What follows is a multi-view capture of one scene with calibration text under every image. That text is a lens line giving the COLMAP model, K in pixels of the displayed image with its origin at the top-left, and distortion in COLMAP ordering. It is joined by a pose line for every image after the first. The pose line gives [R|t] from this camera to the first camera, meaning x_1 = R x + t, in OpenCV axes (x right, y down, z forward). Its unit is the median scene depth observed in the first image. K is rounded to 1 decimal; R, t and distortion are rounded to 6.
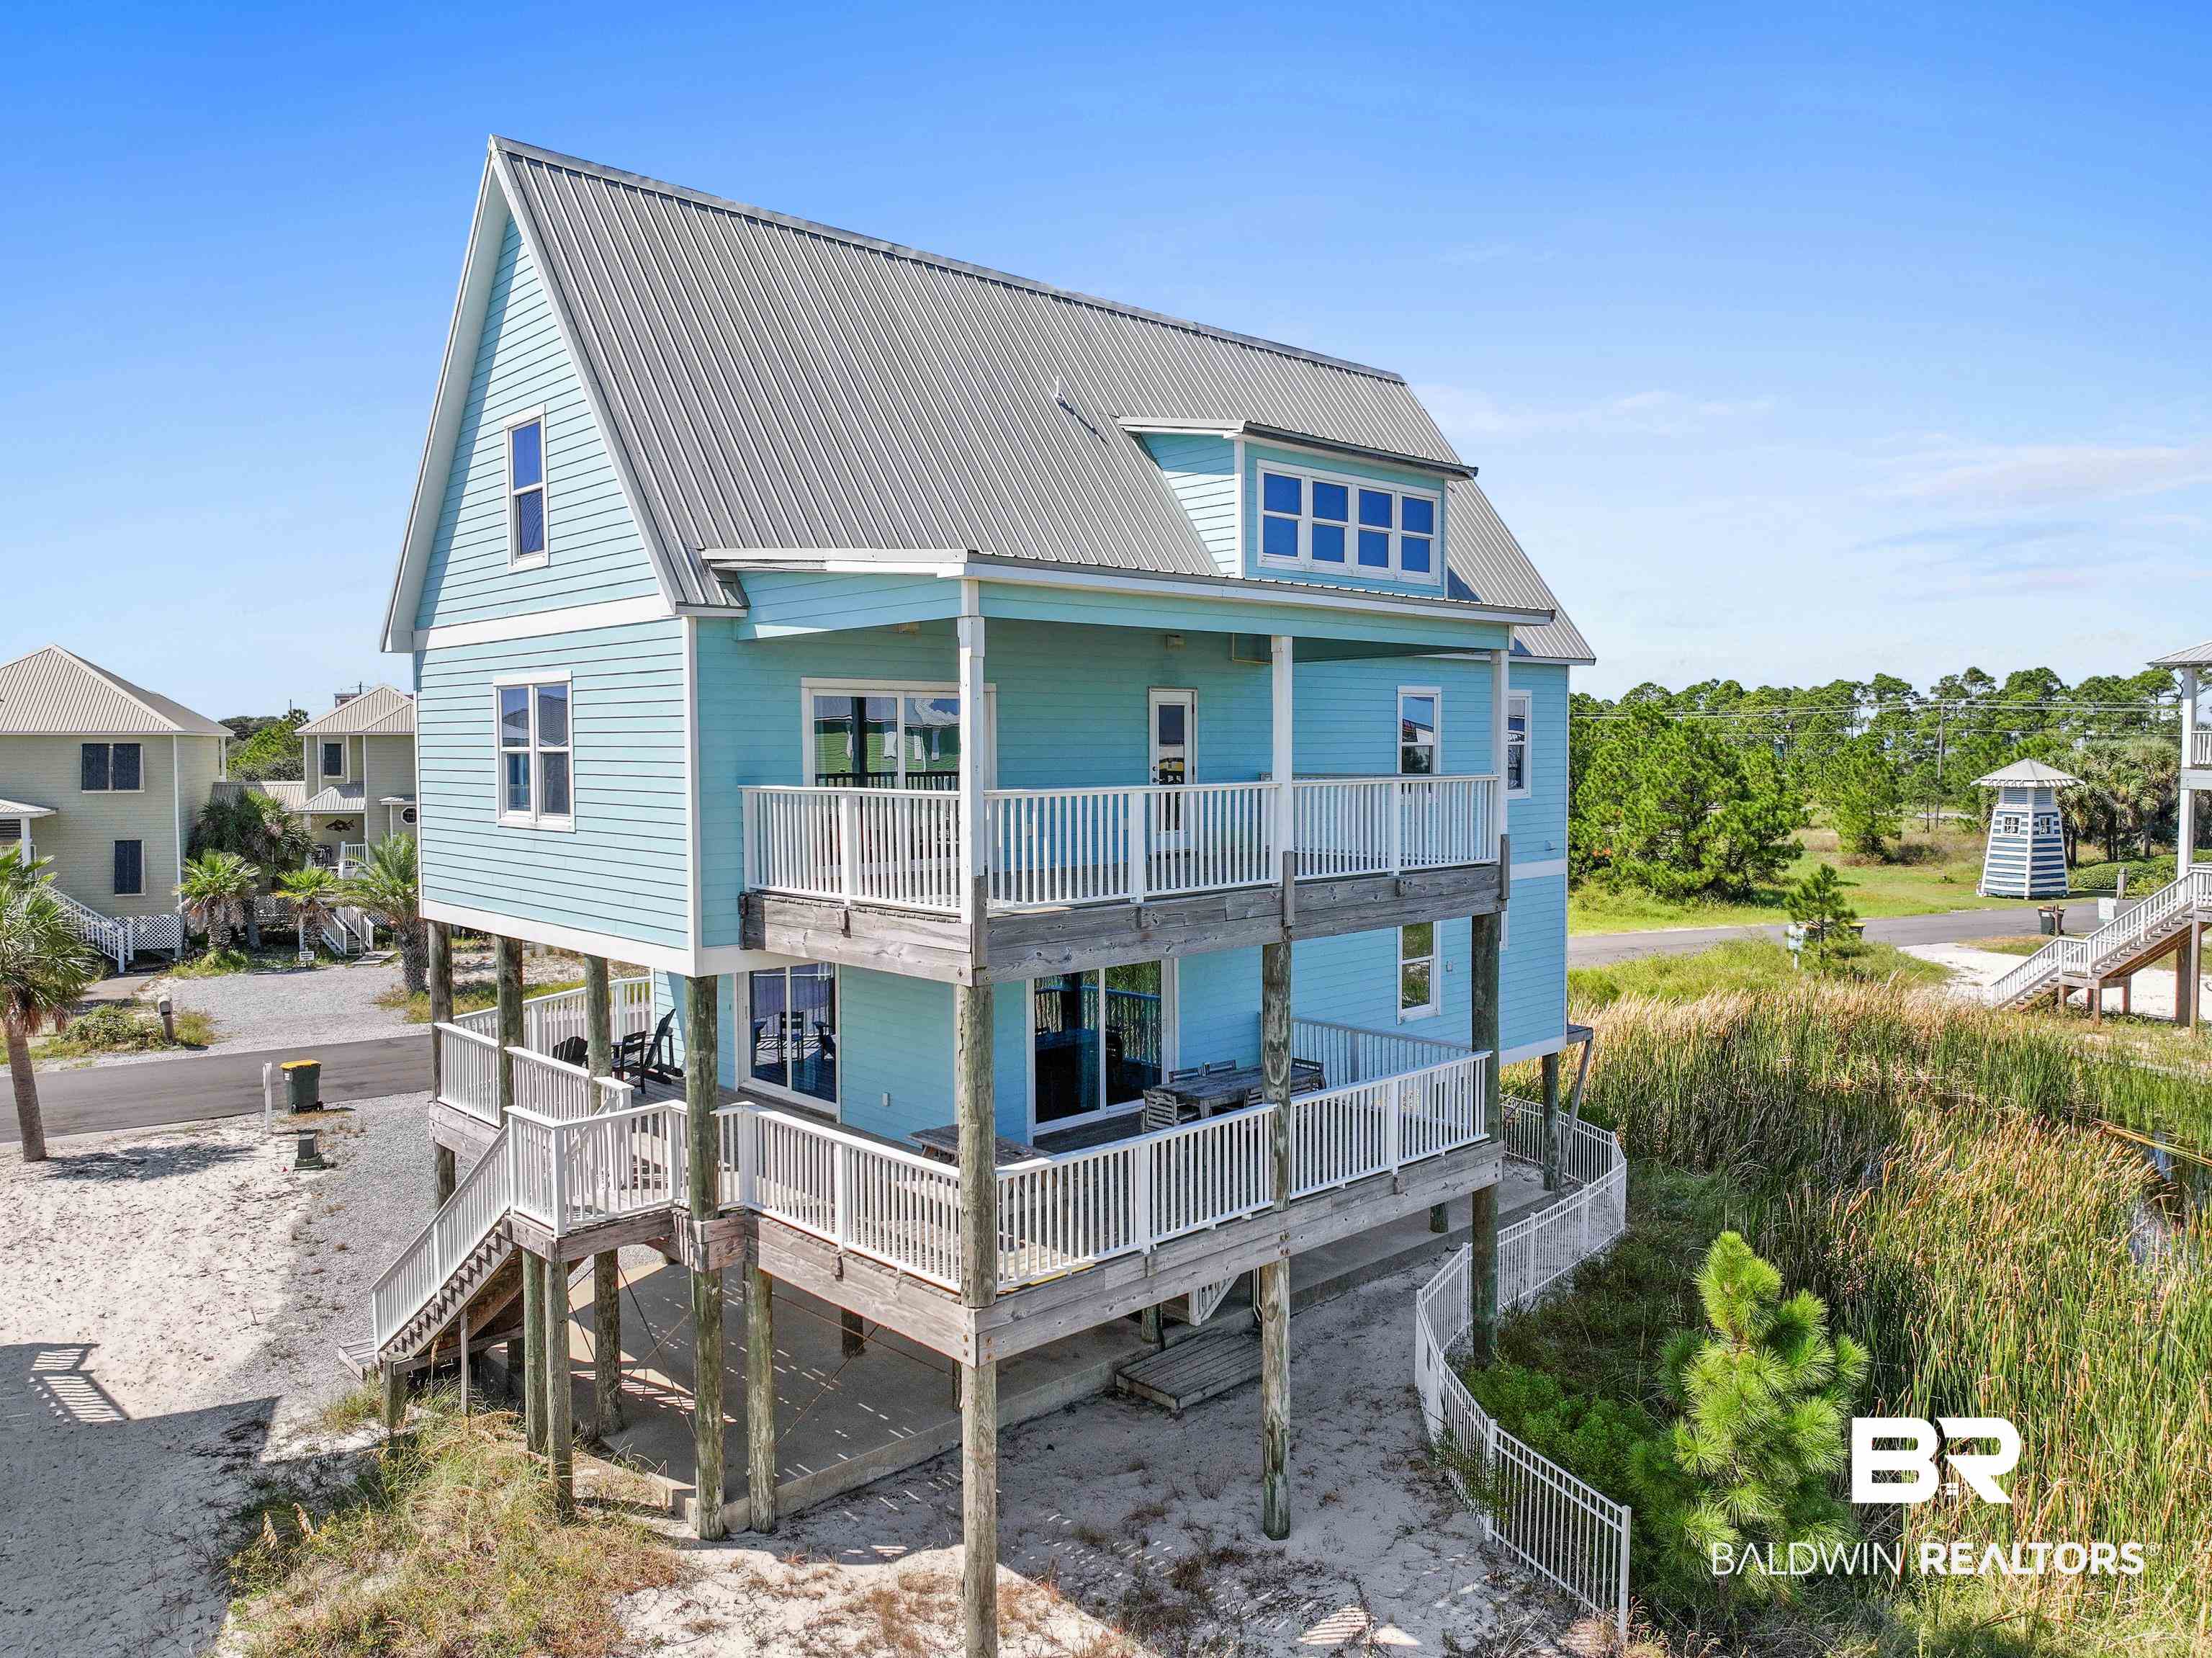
lens RADIAL K [[1552.9, 0, 1111.0], [0, 1552.9, 818.3], [0, 0, 1]] dist [-0.000969, 0.007843]
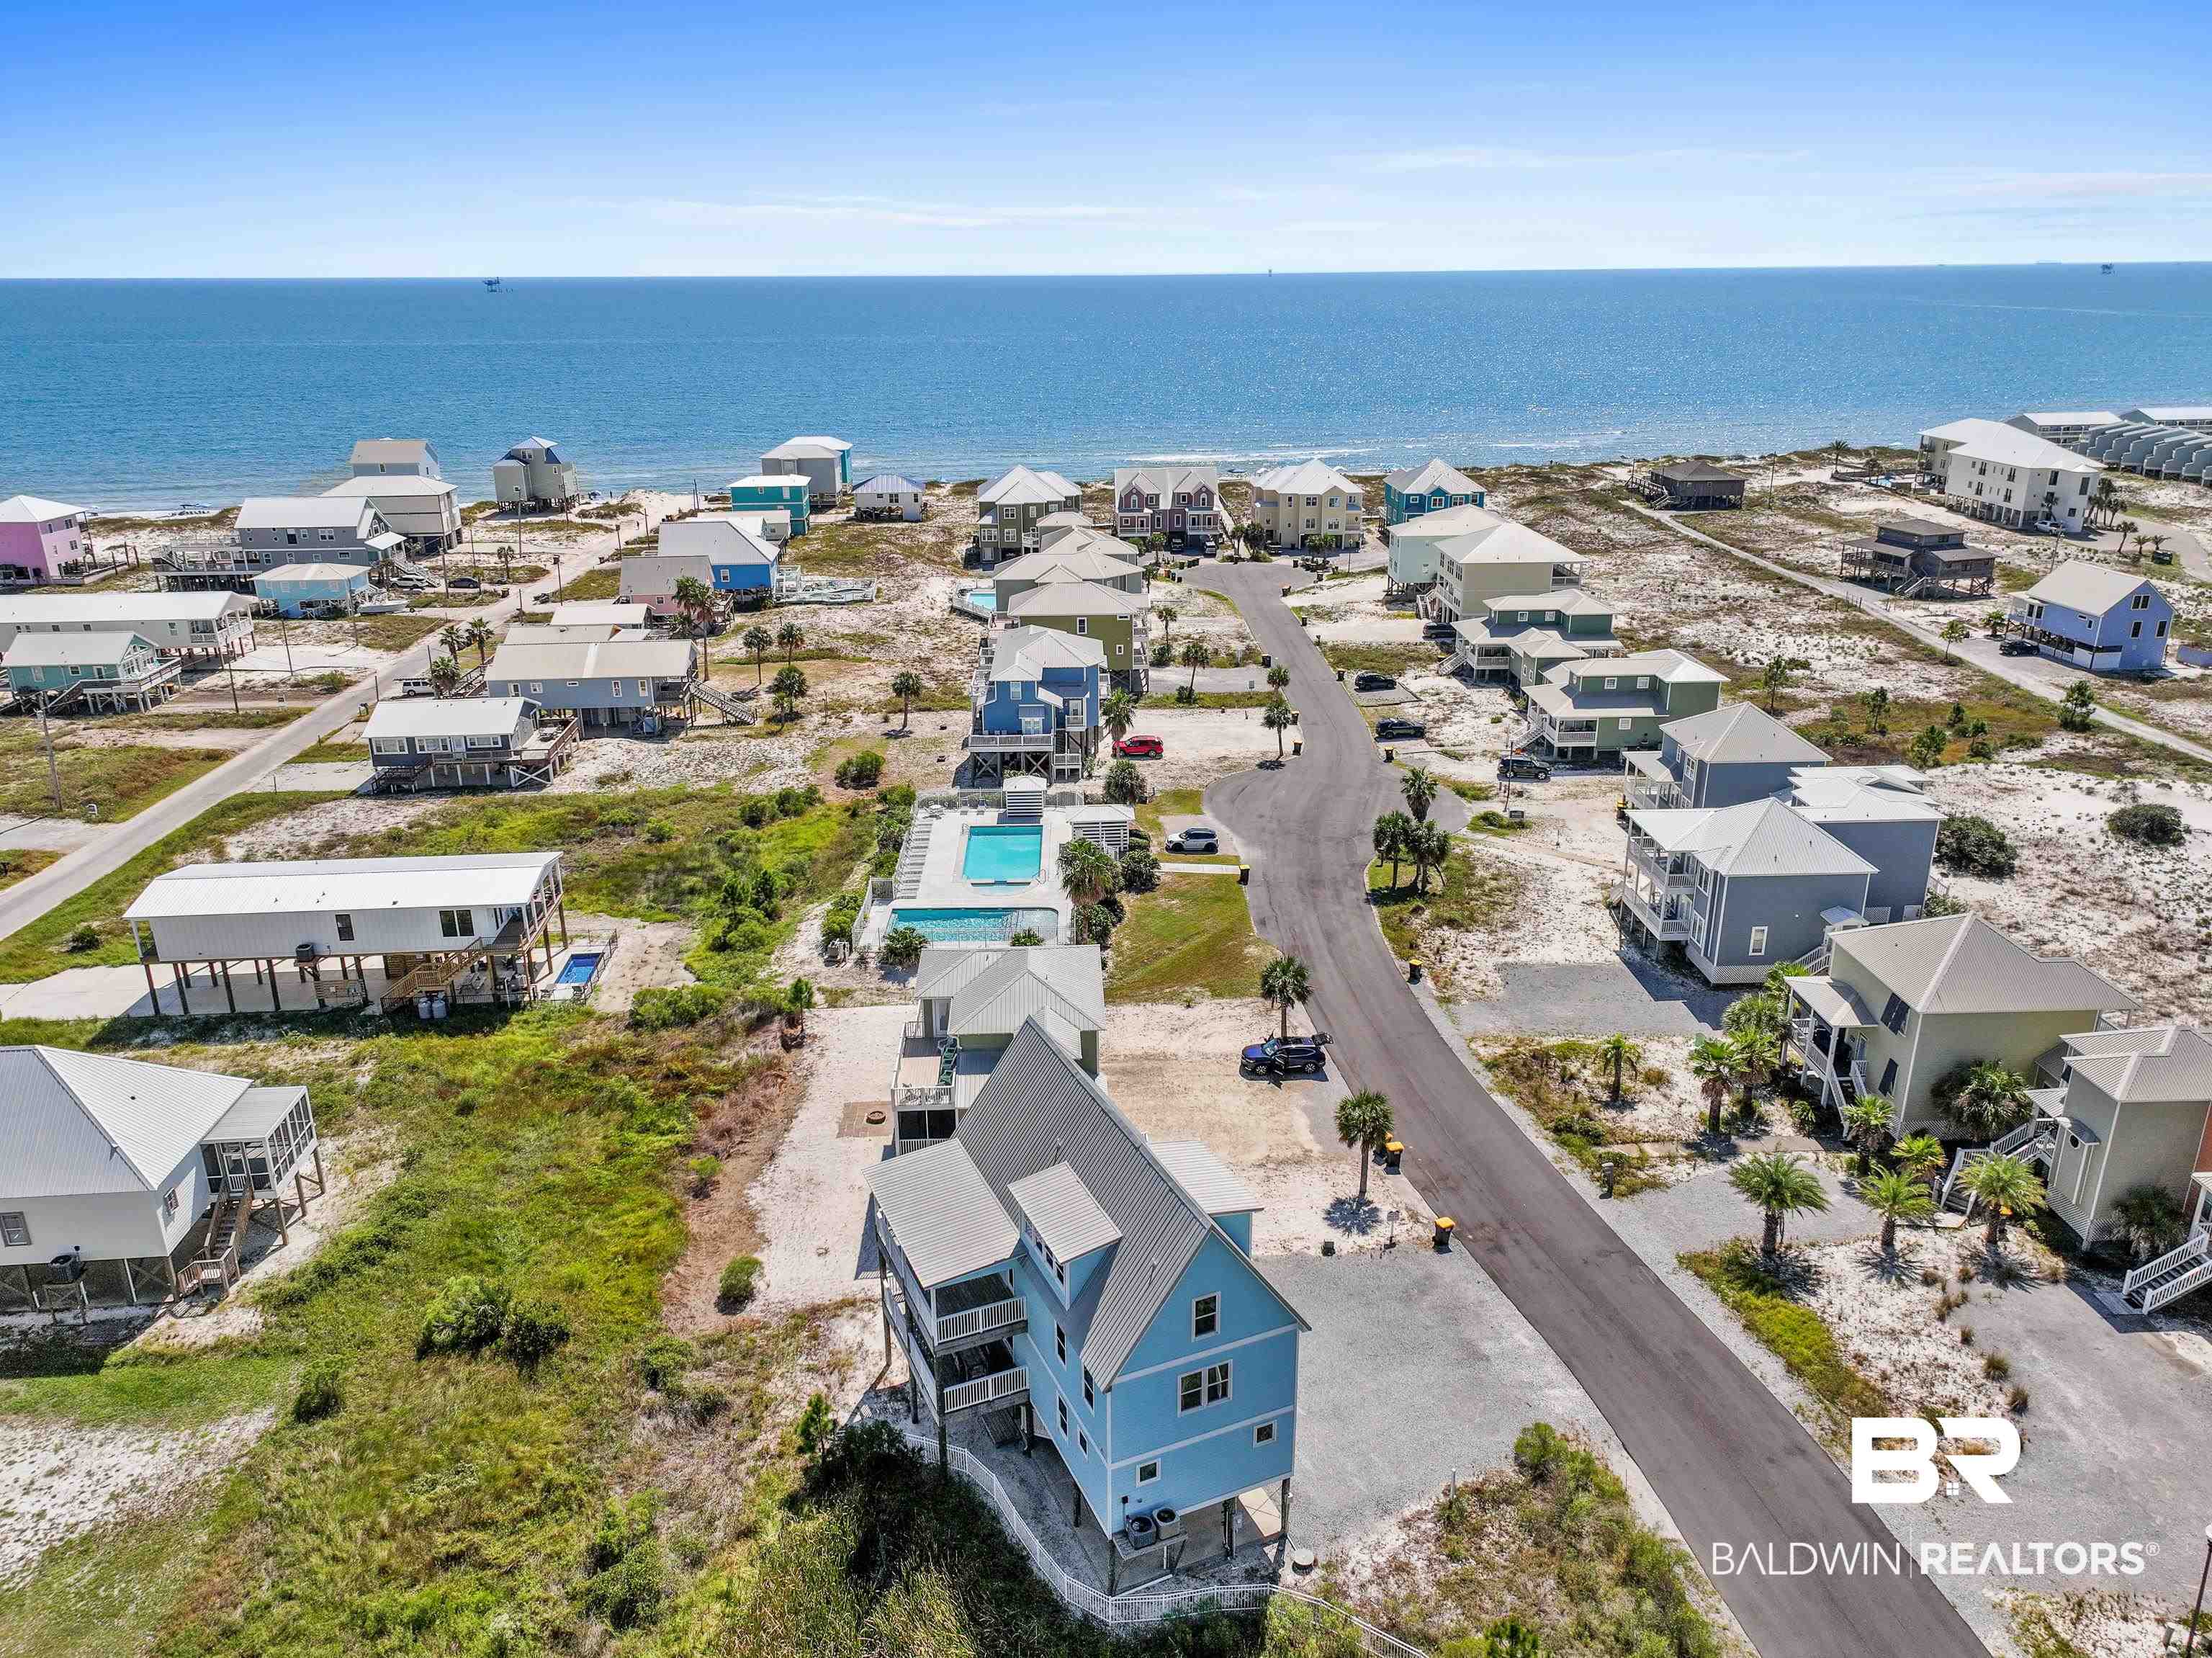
lens RADIAL K [[1552.9, 0, 1111.0], [0, 1552.9, 818.3], [0, 0, 1]] dist [-0.000969, 0.007843]
pose [[-0.339794, 0.321573, -0.883816, 2.368087], [-0.035565, 0.934665, 0.353747, -1.931891], [0.939827, 0.151634, -0.306156, 1.959632]]
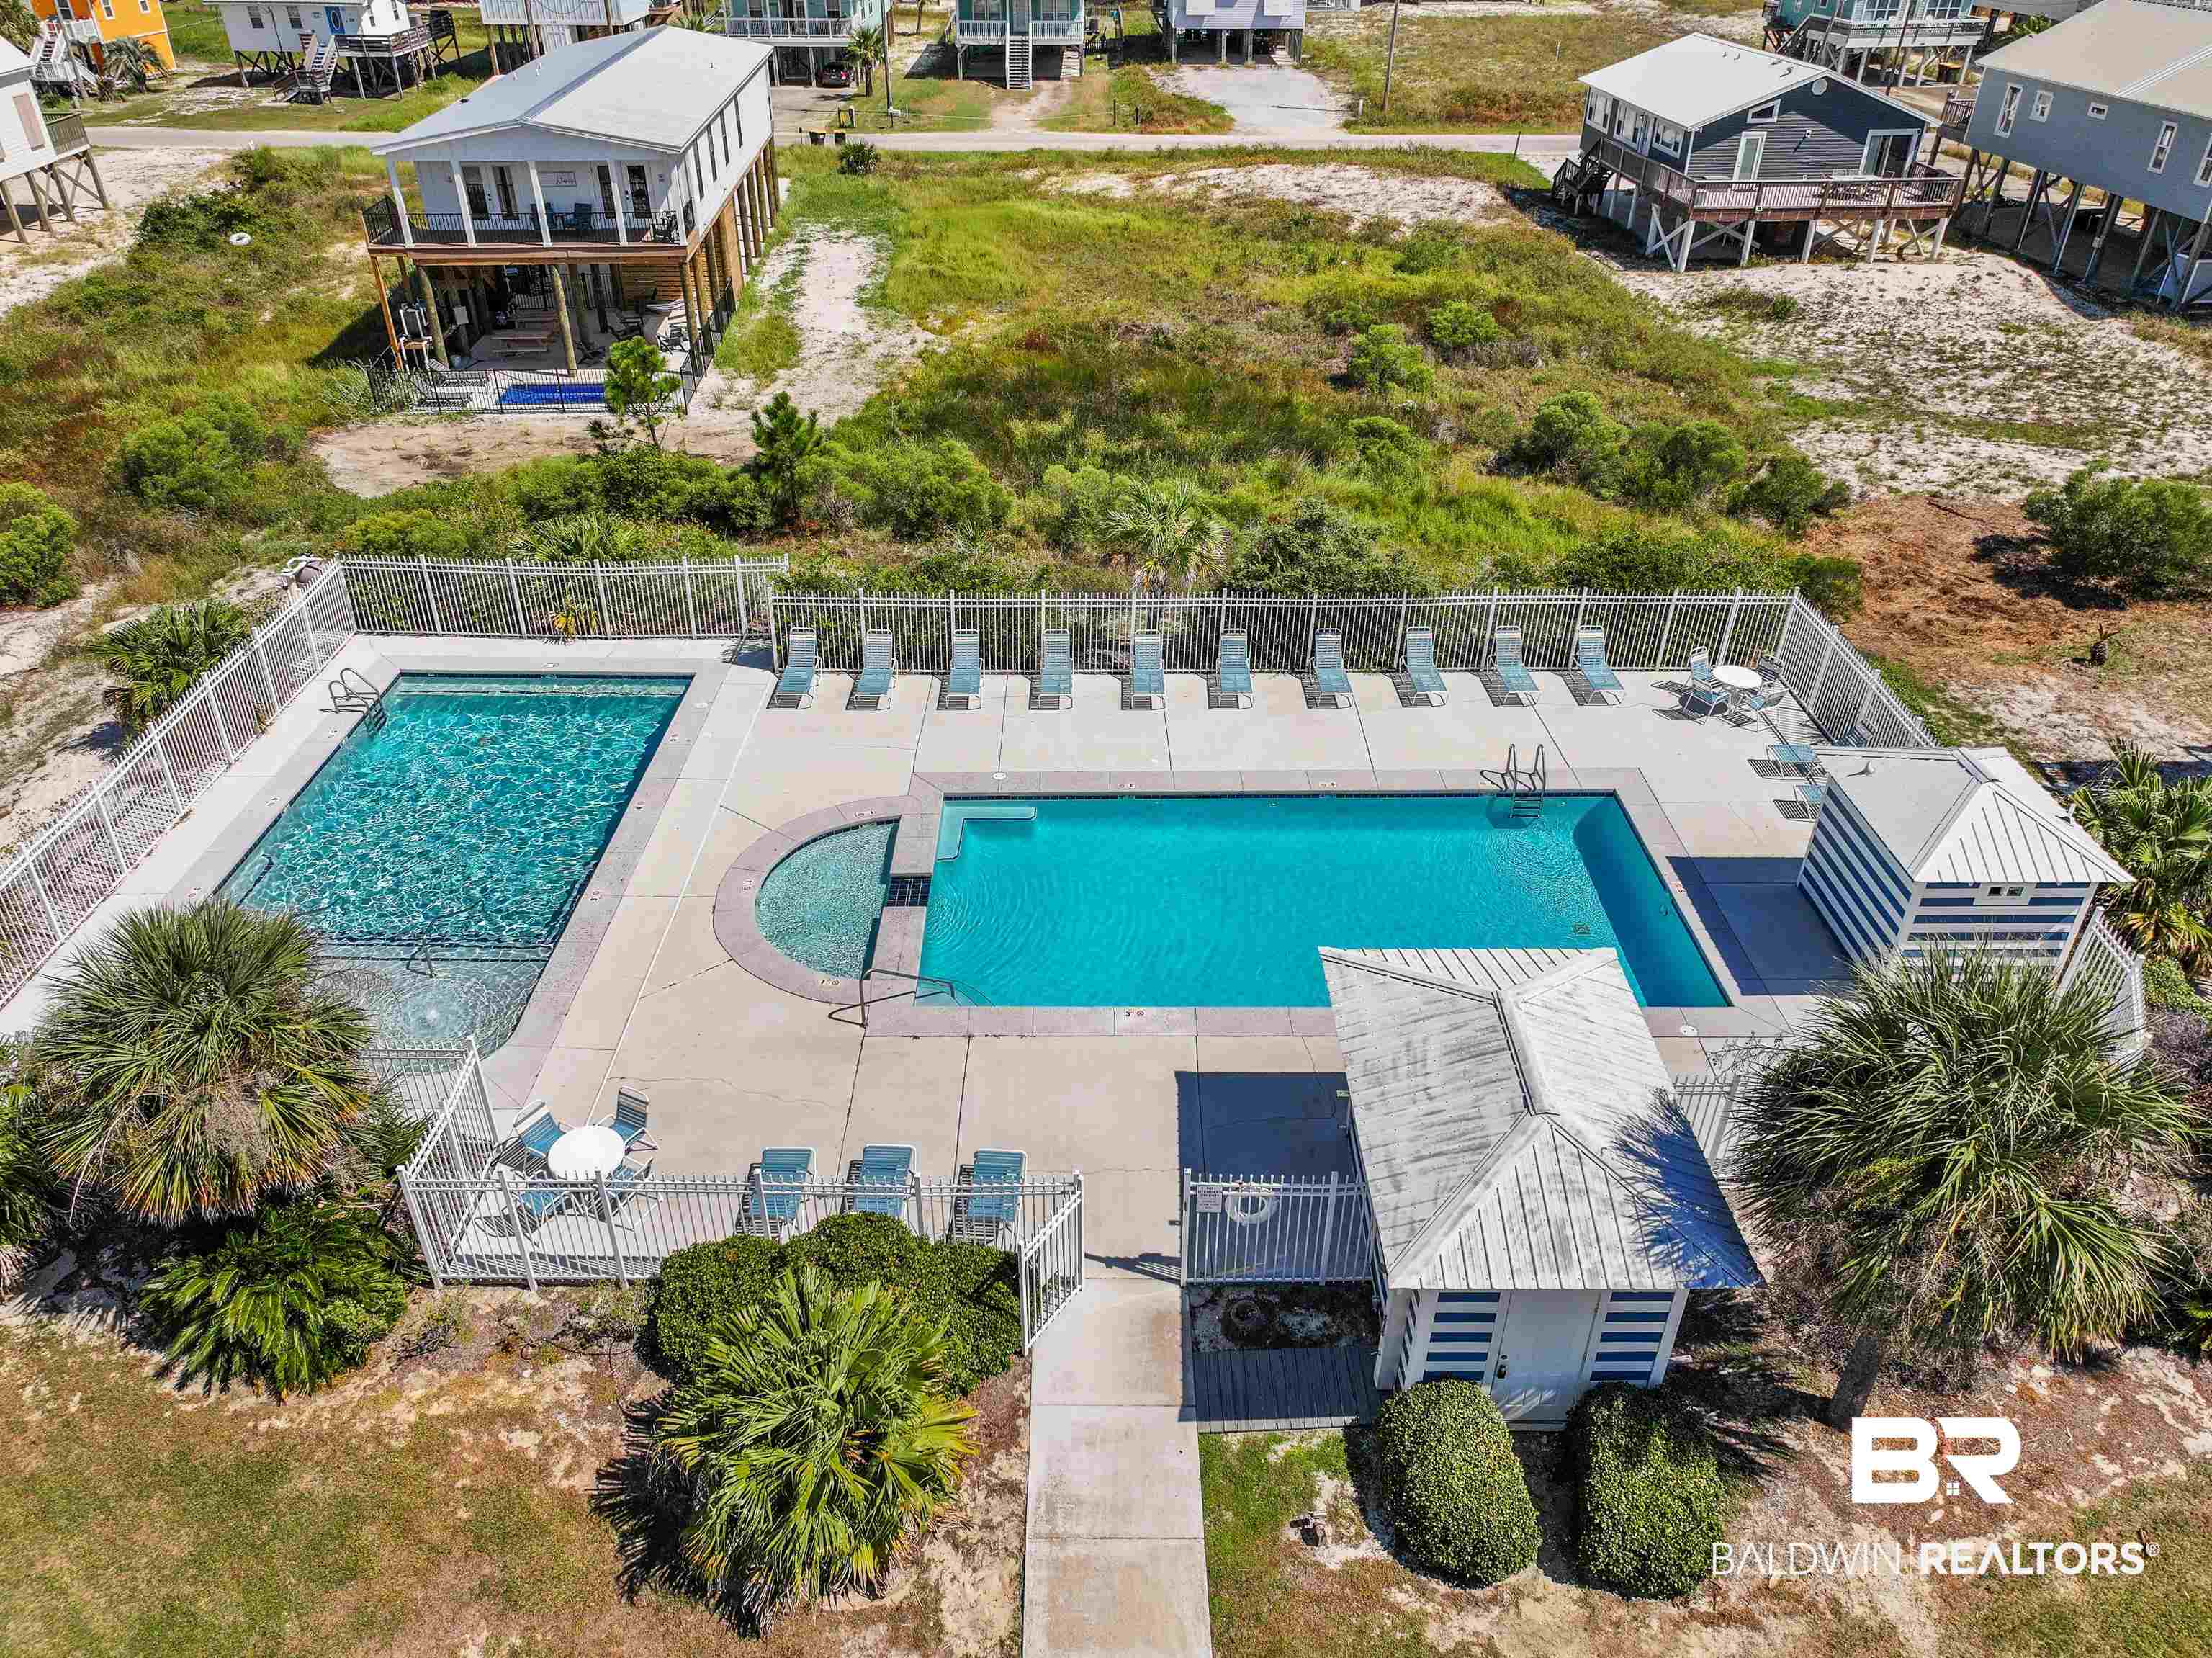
lens RADIAL K [[1552.9, 0, 1111.0], [0, 1552.9, 818.3], [0, 0, 1]] dist [-0.000969, 0.007843]
pose [[-0.934892, -0.186787, 0.301807, -3.140046], [0.022086, 0.818060, 0.574709, -0.387459], [-0.354245, 0.543956, -0.760672, 0.673724]]
